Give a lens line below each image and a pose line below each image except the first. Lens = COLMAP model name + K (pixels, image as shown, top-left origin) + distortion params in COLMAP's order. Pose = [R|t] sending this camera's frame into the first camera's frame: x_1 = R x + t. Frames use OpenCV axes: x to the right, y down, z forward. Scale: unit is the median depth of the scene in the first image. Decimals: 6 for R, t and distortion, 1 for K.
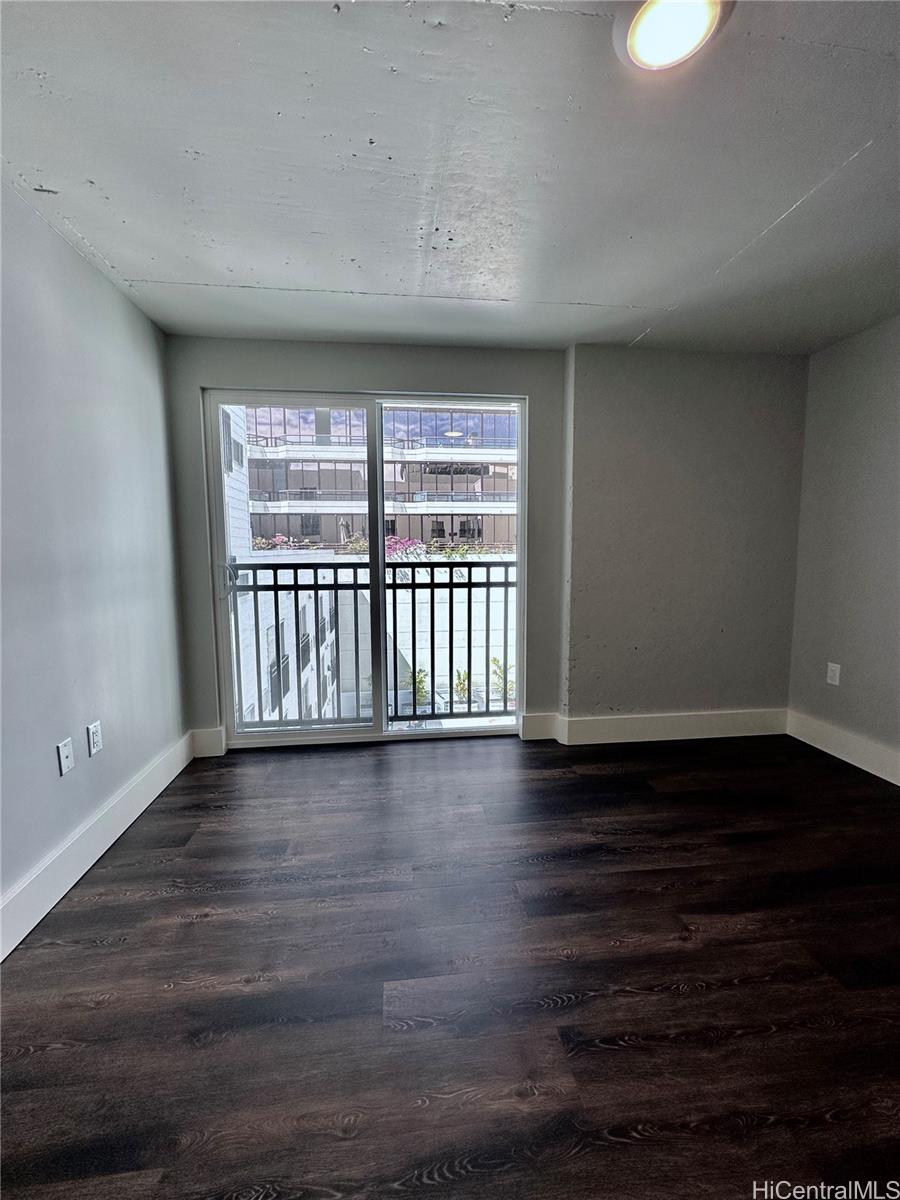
lens RADIAL K [[484.4, 0, 450.0], [0, 484.4, 600.0], [0, 0, 1]] dist [-0.000307, -0.000127]
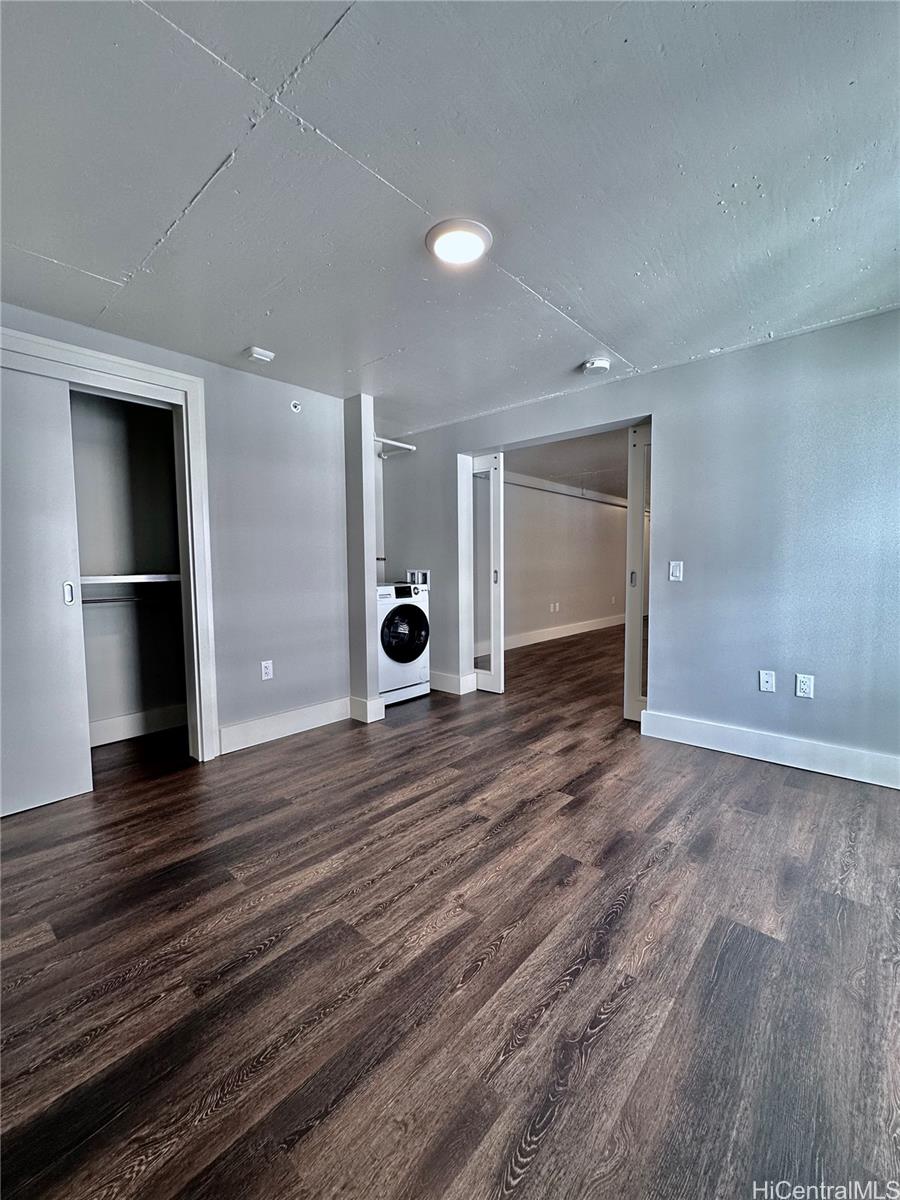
lens RADIAL K [[484.4, 0, 450.0], [0, 484.4, 600.0], [0, 0, 1]] dist [-0.000307, -0.000127]
pose [[-0.735895, 0.063123, -0.674147, 1.208113], [-0.053548, 0.987101, 0.150878, -0.139861], [0.674975, 0.147130, -0.723022, 1.690632]]
